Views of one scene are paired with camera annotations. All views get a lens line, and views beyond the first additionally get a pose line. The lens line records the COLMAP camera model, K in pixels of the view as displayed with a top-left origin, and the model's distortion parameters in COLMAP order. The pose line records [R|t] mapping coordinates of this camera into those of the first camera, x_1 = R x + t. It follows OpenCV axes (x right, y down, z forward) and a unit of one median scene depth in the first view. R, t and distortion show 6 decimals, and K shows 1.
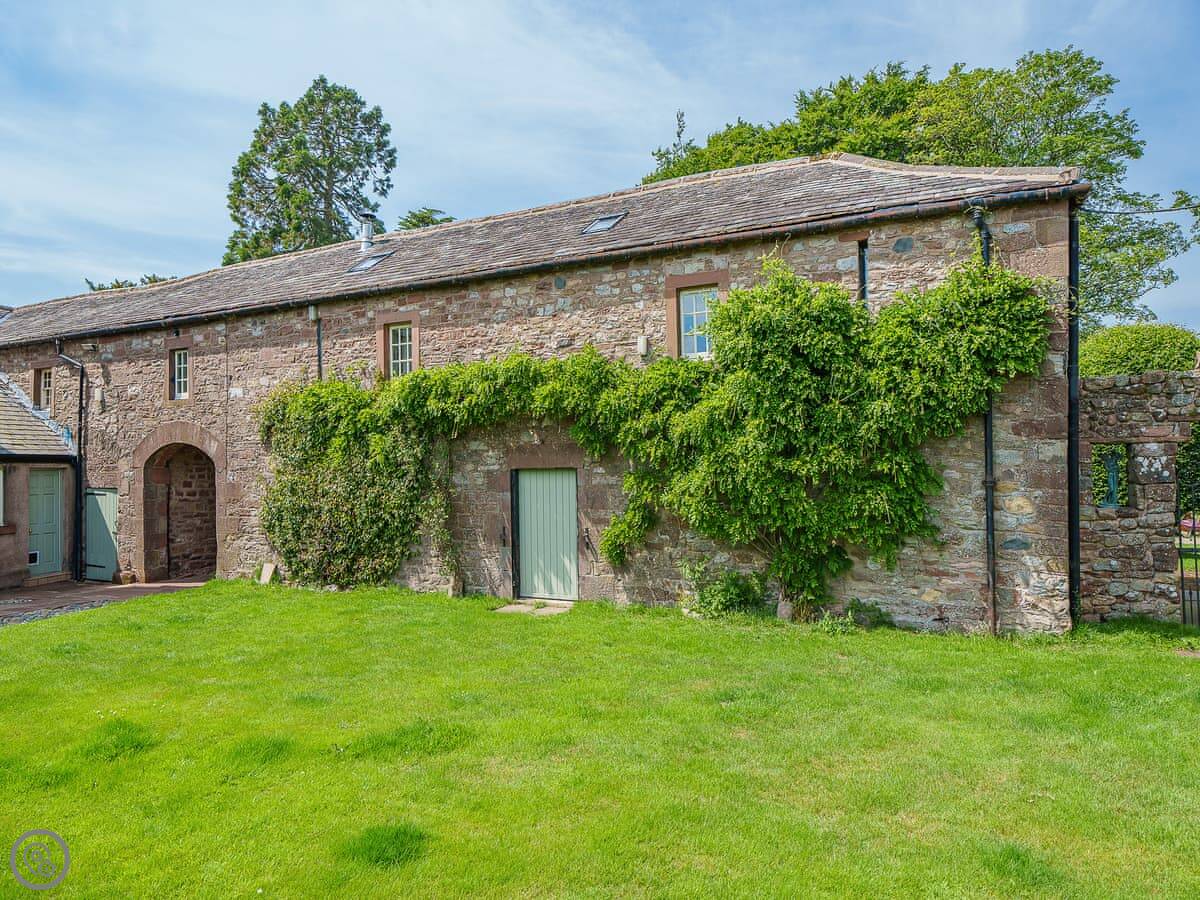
lens RADIAL K [[804.4, 0, 600.0], [0, 804.4, 450.0], [0, 0, 1]] dist [-0.001626, 0.001937]
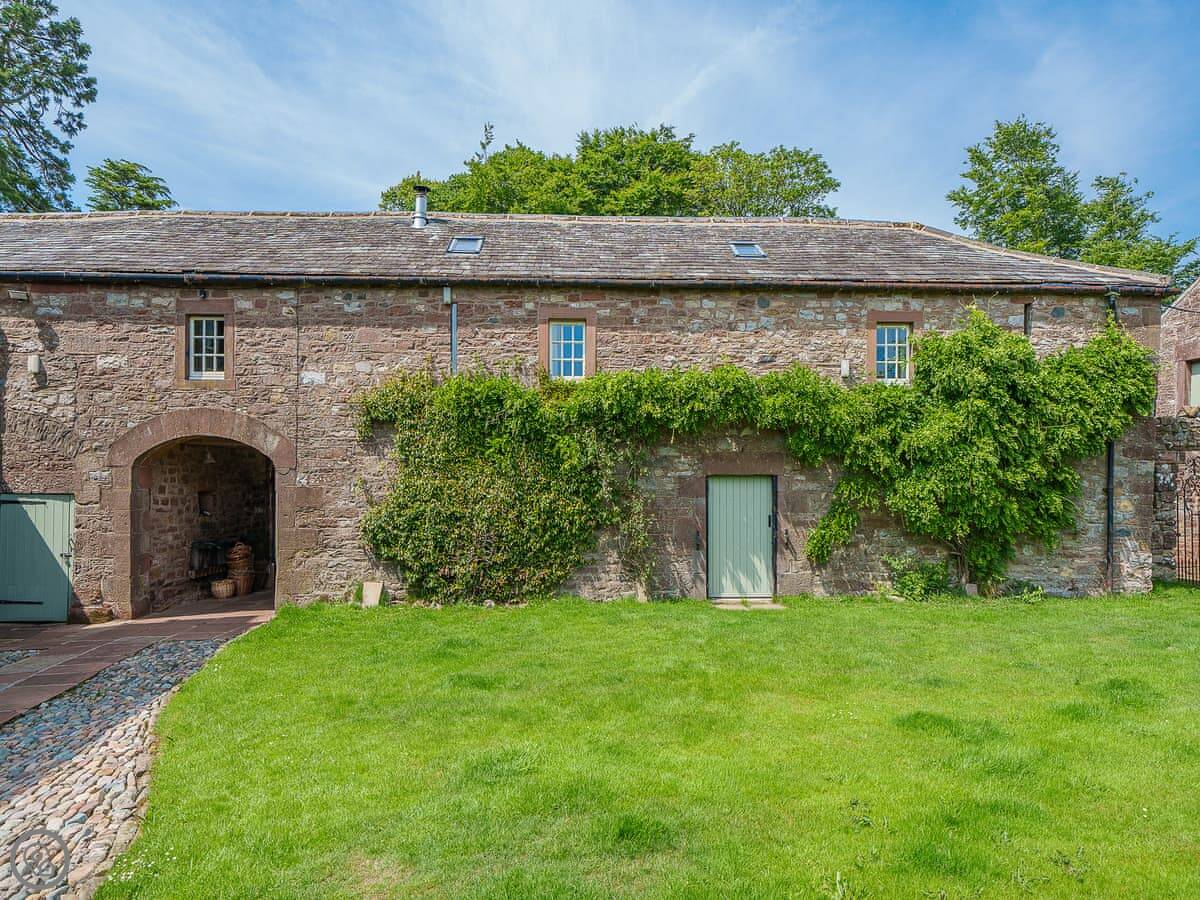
lens RADIAL K [[803.9, 0, 600.2], [0, 803.9, 481.7], [0, 0, 1]] dist [-0.003482, 0.006509]
pose [[0.864980, 0.015032, 0.501582, -0.739925], [-0.022588, 0.999704, 0.008993, 0.025506], [-0.501298, -0.019108, 0.865064, 0.170178]]
